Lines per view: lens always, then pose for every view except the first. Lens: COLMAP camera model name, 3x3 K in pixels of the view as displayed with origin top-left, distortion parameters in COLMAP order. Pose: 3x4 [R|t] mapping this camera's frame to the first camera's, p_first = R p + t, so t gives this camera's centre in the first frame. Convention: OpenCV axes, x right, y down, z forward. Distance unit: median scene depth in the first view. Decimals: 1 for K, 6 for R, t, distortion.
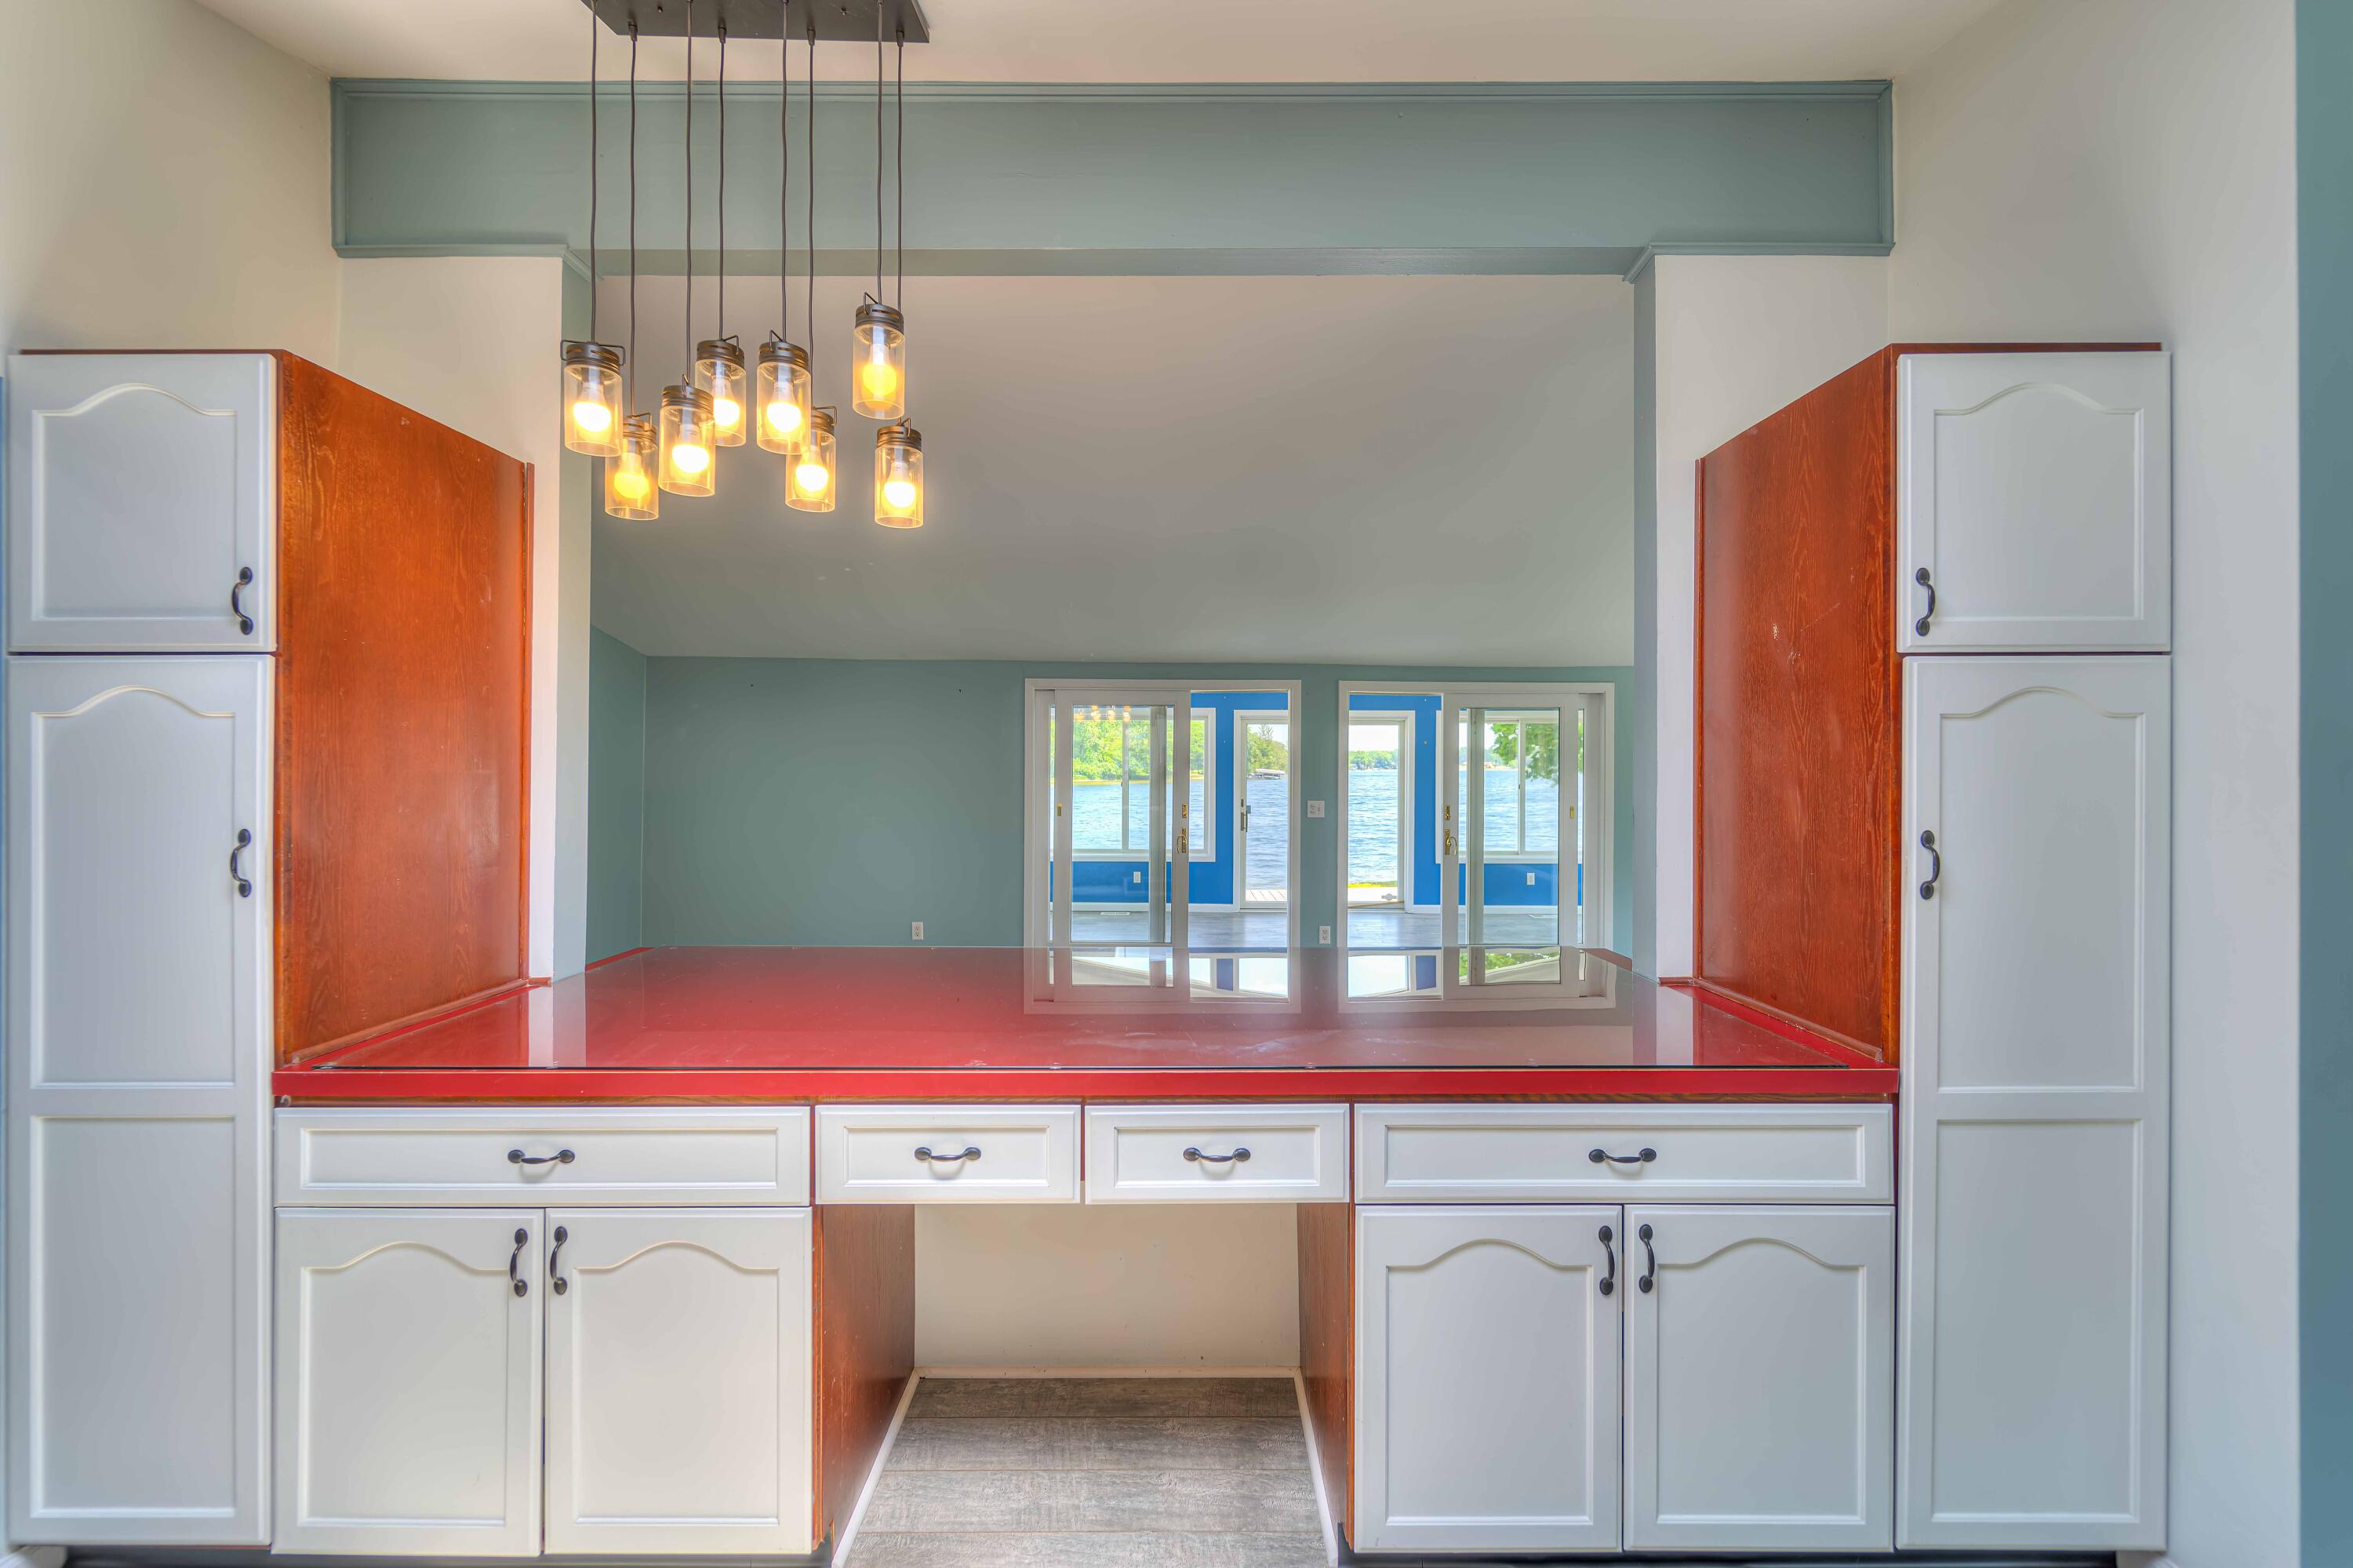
lens RADIAL K [[975.8, 0, 1173.7], [0, 975.8, 779.4], [0, 0, 1]] dist [-0.000555, -0.000087]
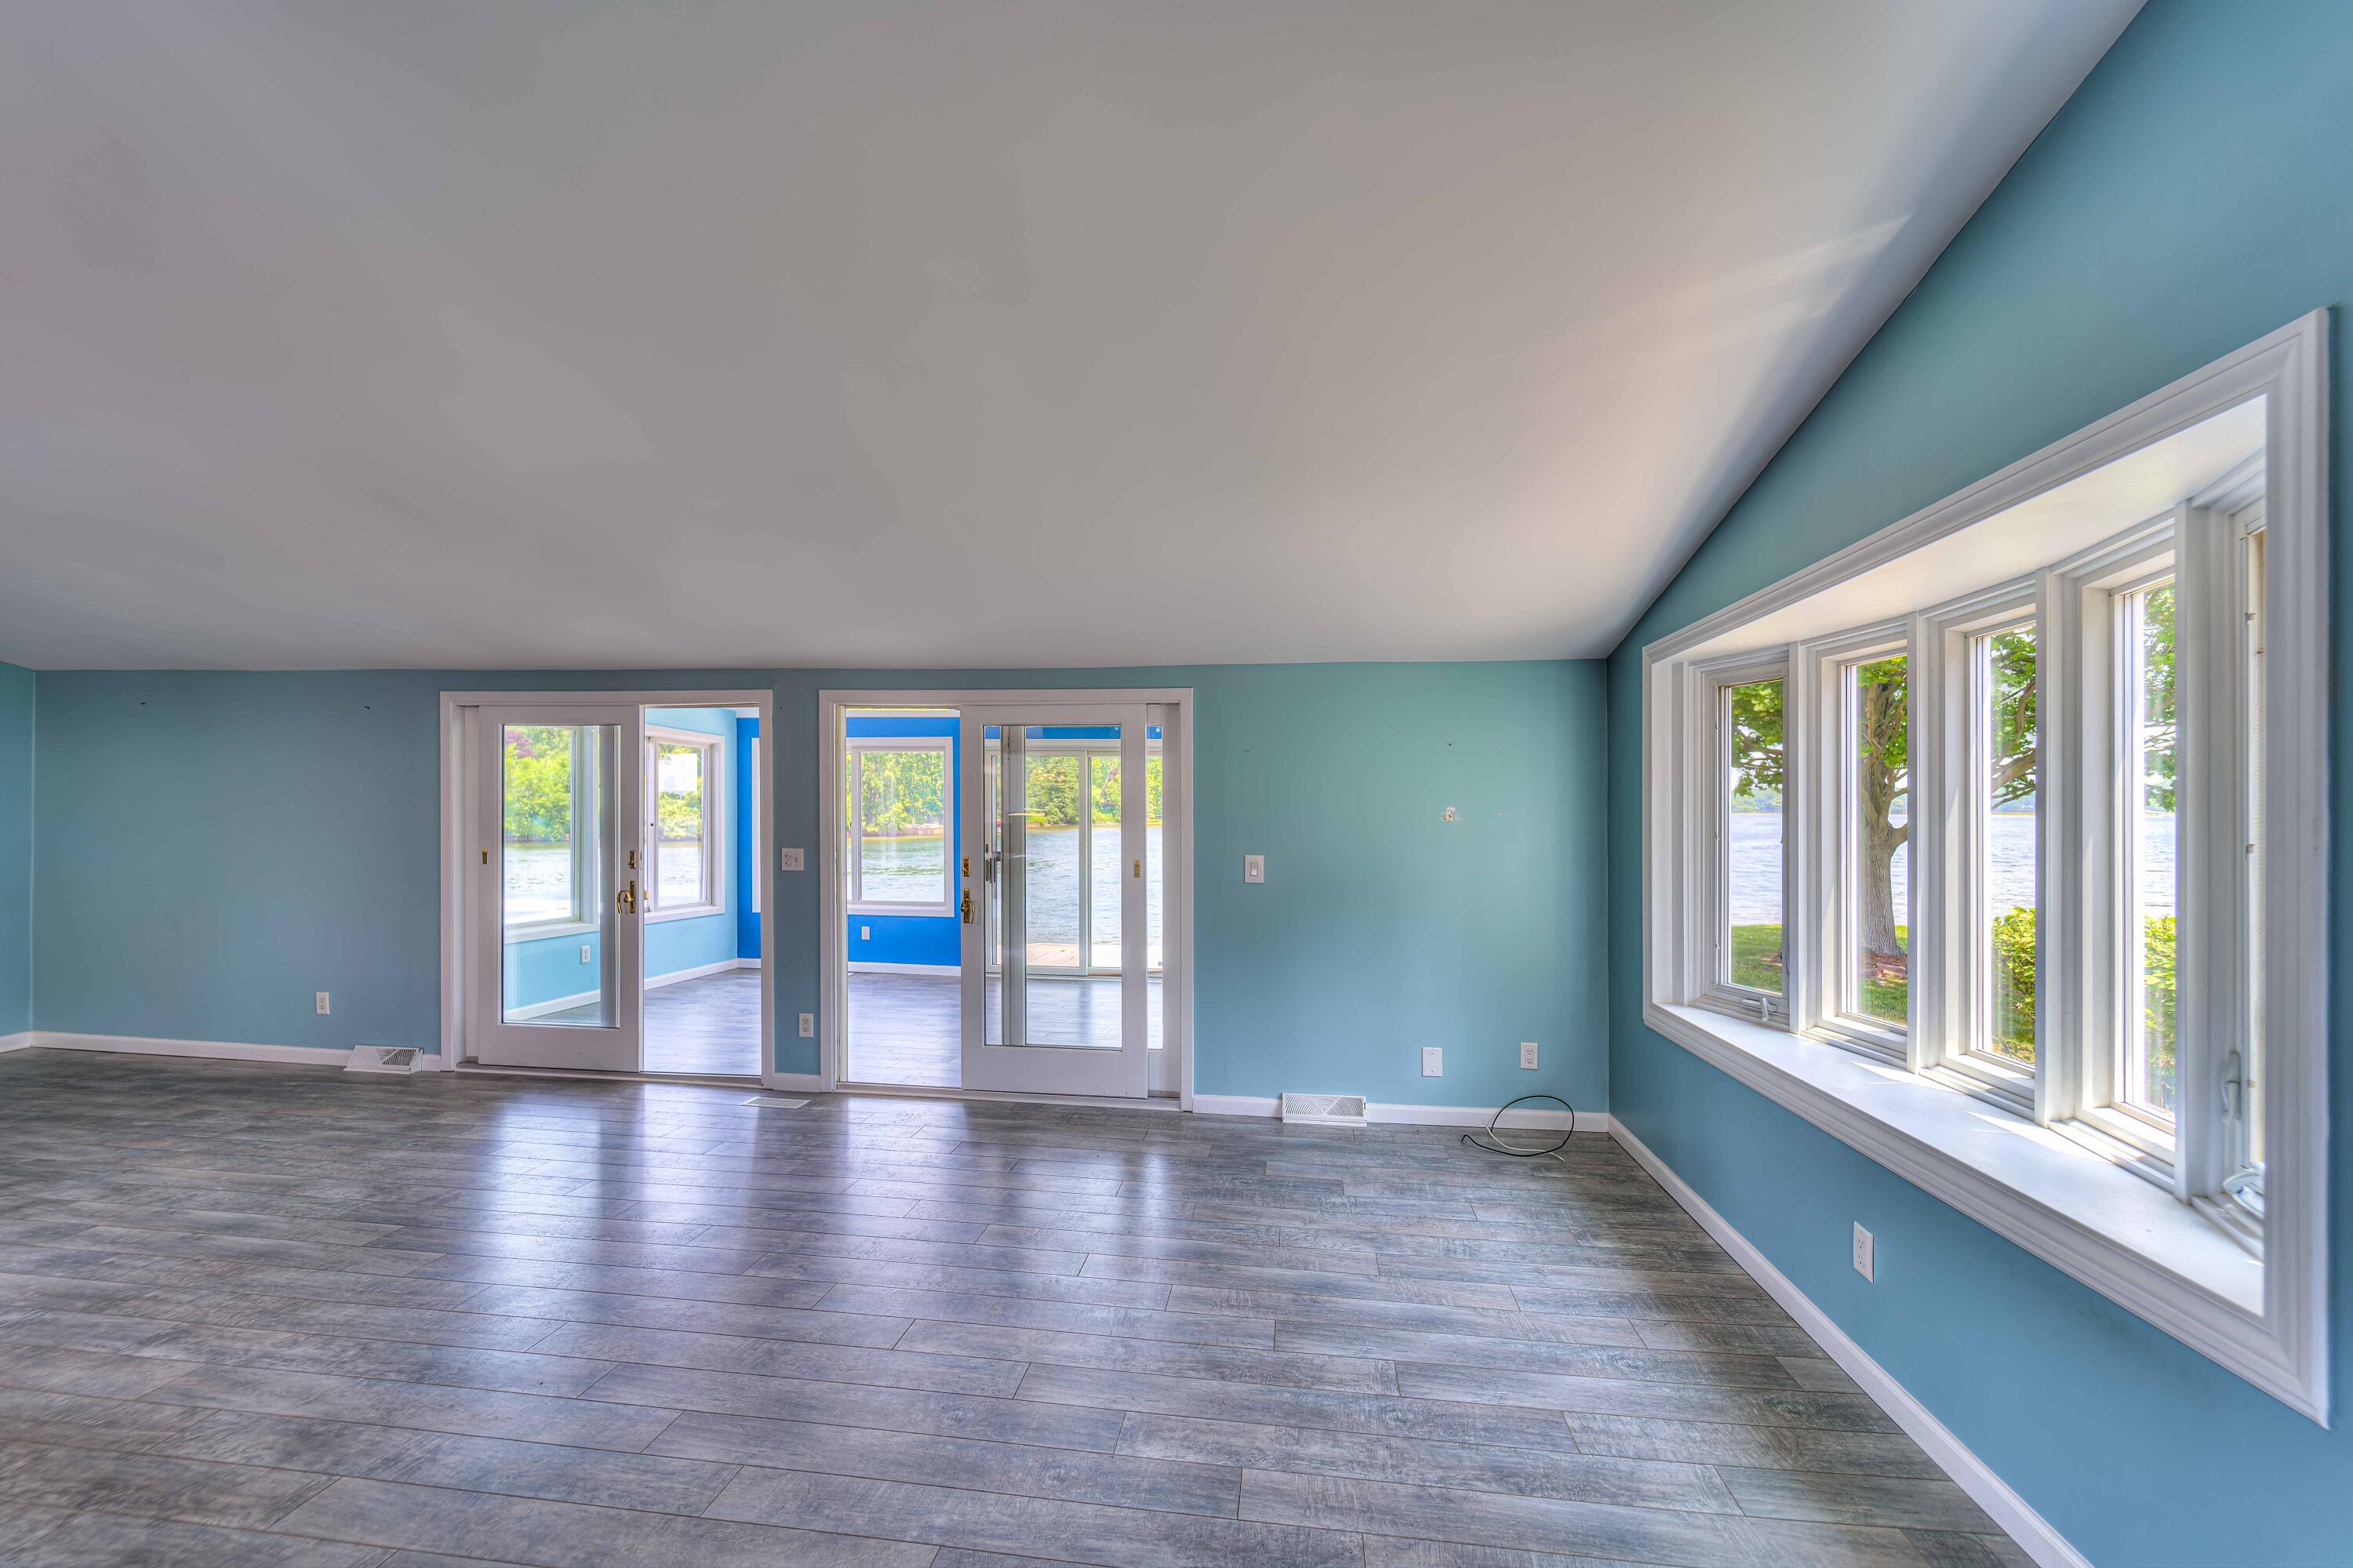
lens RADIAL K [[975.8, 0, 1164.1], [0, 975.8, 797.8], [0, 0, 1]] dist [-0.000555, -0.000087]
pose [[0.988448, 0.003094, -0.151529, 0.539283], [-0.006459, 0.999743, -0.021722, -0.002548], [0.151423, 0.022449, 0.988214, 0.290115]]
